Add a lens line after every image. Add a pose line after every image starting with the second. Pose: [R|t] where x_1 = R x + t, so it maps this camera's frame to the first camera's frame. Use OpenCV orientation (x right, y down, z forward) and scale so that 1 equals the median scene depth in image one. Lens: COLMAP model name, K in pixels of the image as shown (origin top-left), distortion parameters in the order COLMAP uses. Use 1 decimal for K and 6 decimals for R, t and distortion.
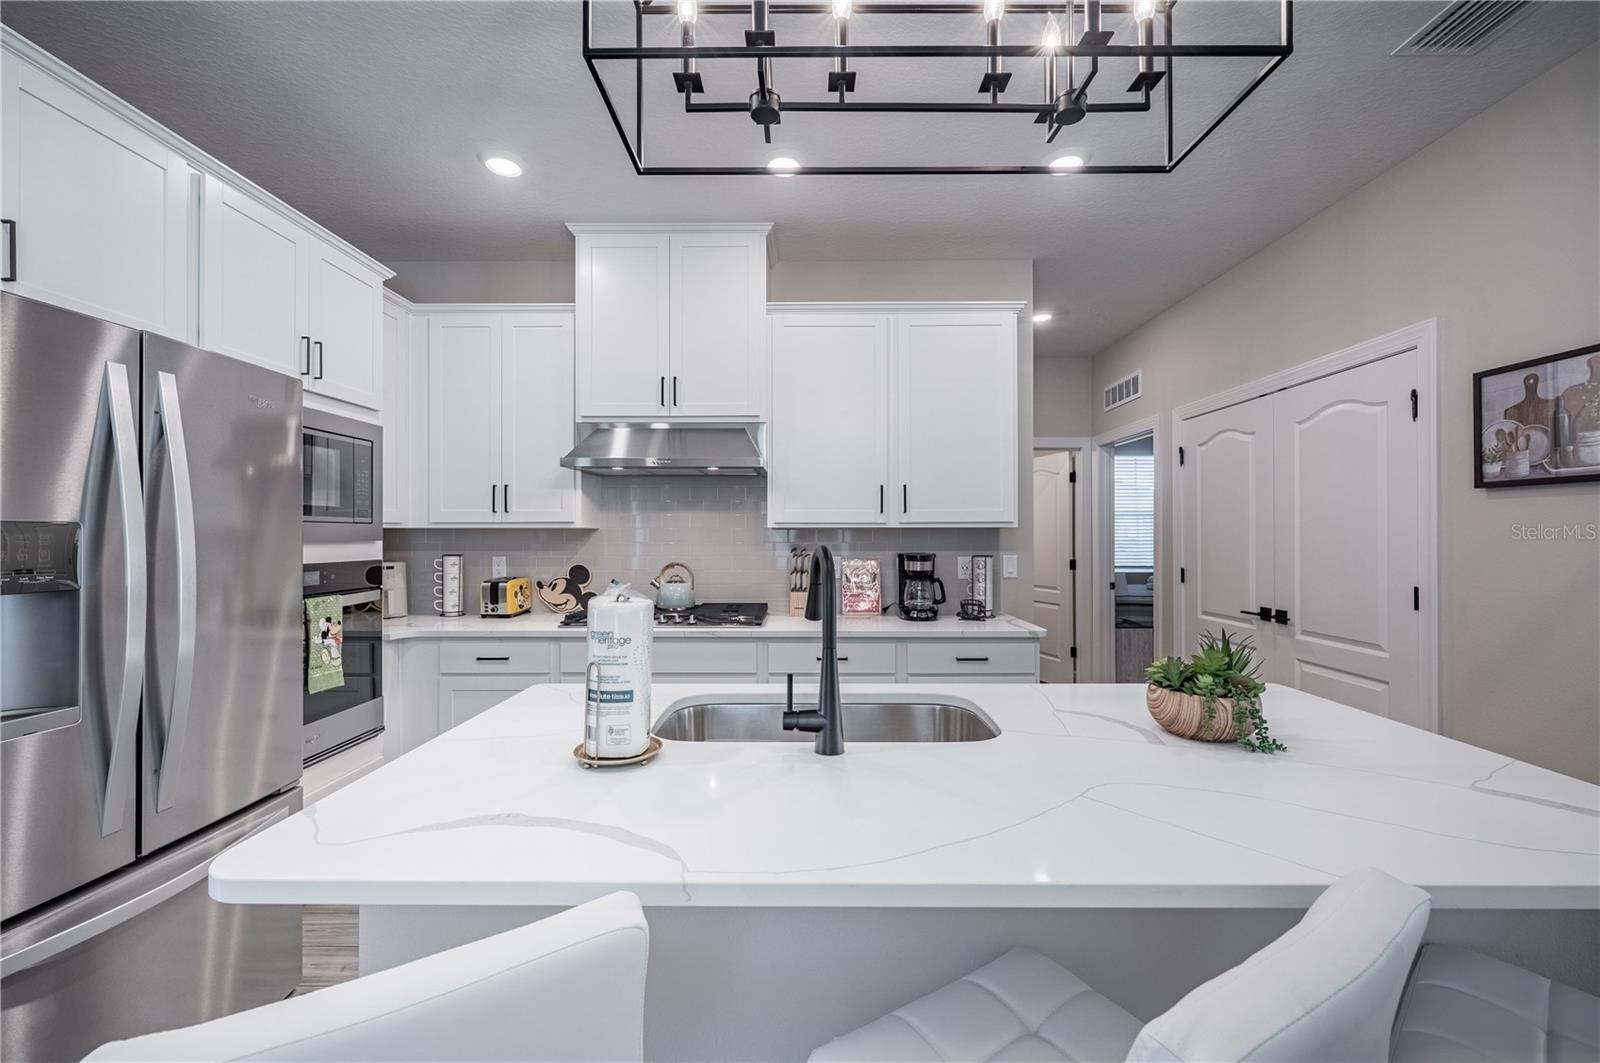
lens RADIAL K [[632.2, 0, 805.8], [0, 632.2, 533.0], [0, 0, 1]] dist [-0.004827, 0.000944]
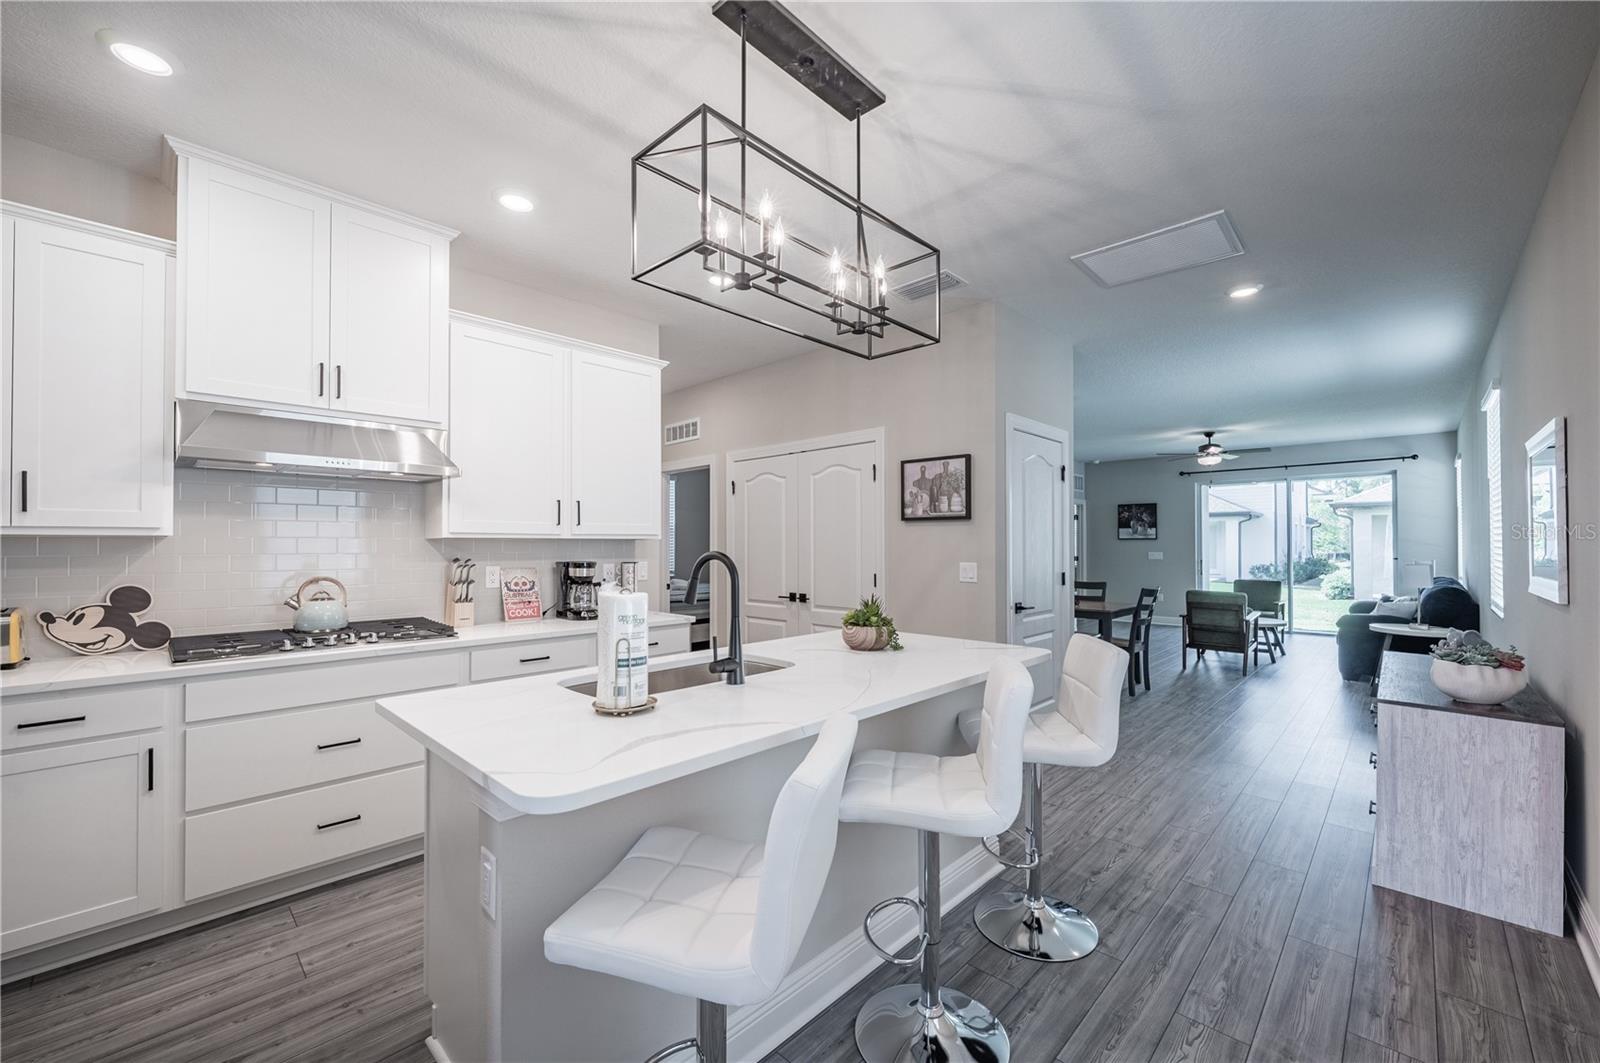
lens RADIAL K [[632.2, 0, 801.2], [0, 632.2, 537.1], [0, 0, 1]] dist [-0.004827, 0.000944]
pose [[0.690585, 0.008146, 0.723206, -0.393863], [-0.000969, 0.999946, -0.010338, -0.000200], [-0.723251, 0.006439, 0.690555, -0.081221]]
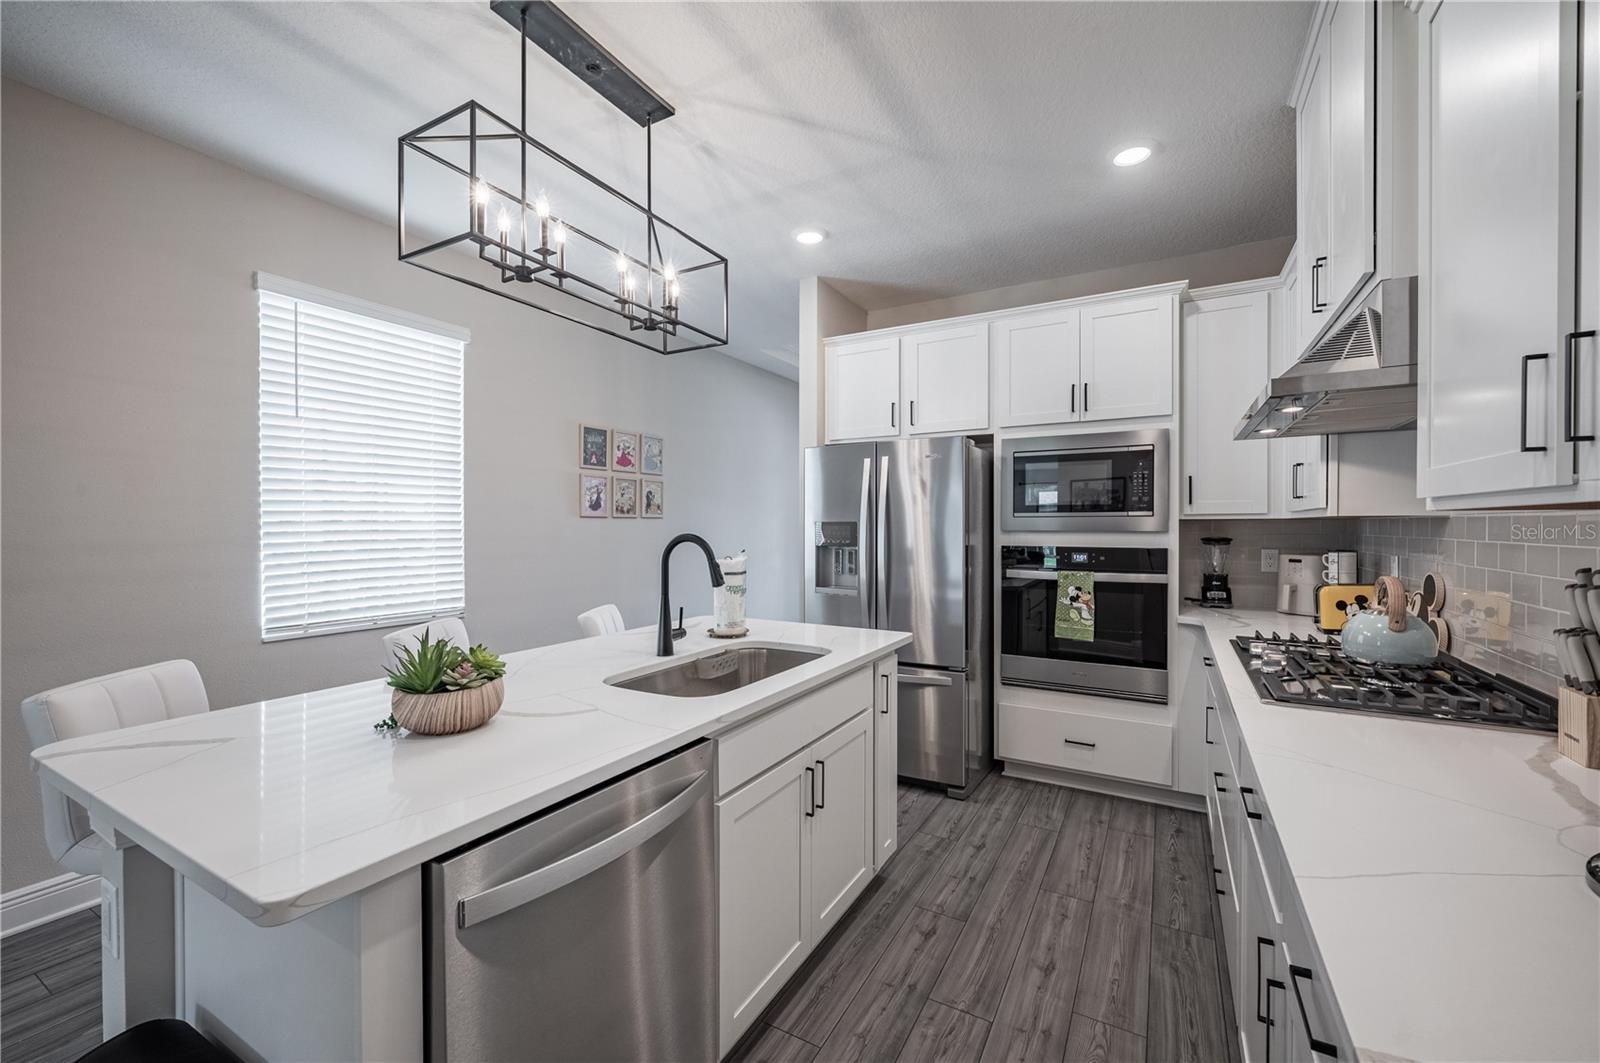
lens RADIAL K [[632.2, 0, 819.3], [0, 632.2, 533.6], [0, 0, 1]] dist [-0.004827, 0.000944]
pose [[-0.469006, 0.011345, -0.883122, 0.530776], [0.002010, 0.999929, 0.011778, 0.001151], [0.883193, 0.003749, -0.468996, 0.856248]]
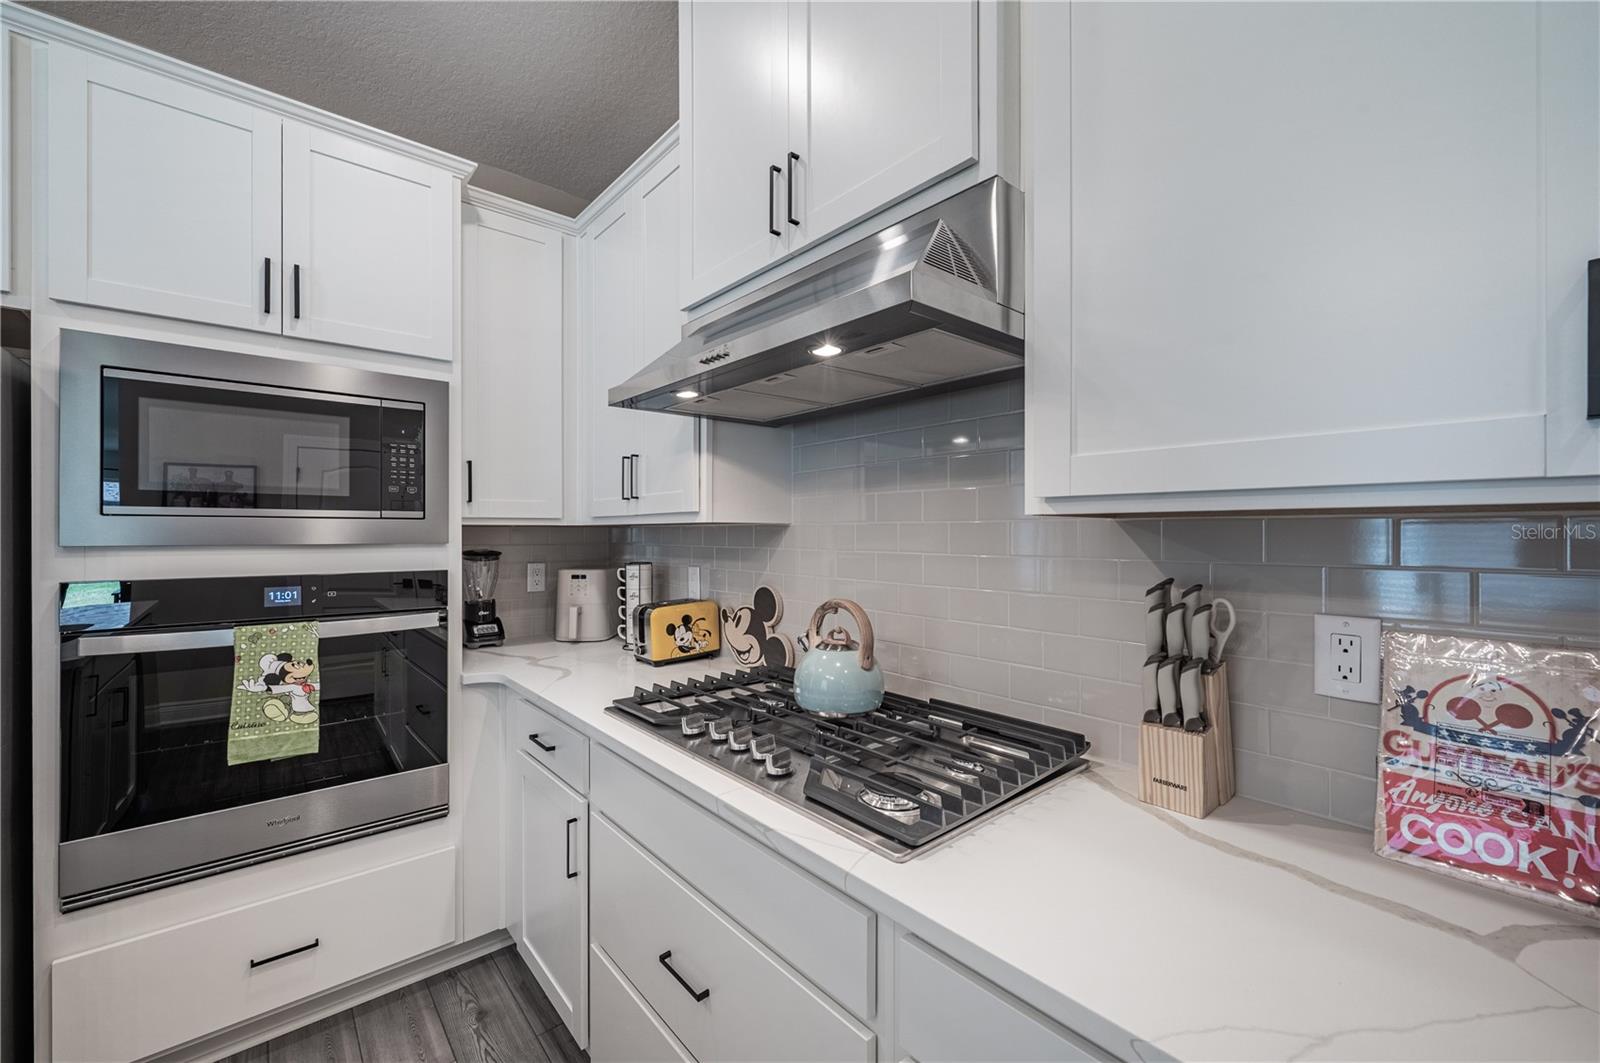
lens RADIAL K [[632.2, 0, 793.6], [0, 632.2, 531.6], [0, 0, 1]] dist [-0.004827, 0.000944]
pose [[0.658312, -0.002078, -0.752742, 0.104138], [0.001277, 0.999998, -0.001644, 0.000299], [0.752744, 0.000121, 0.658313, 0.721335]]
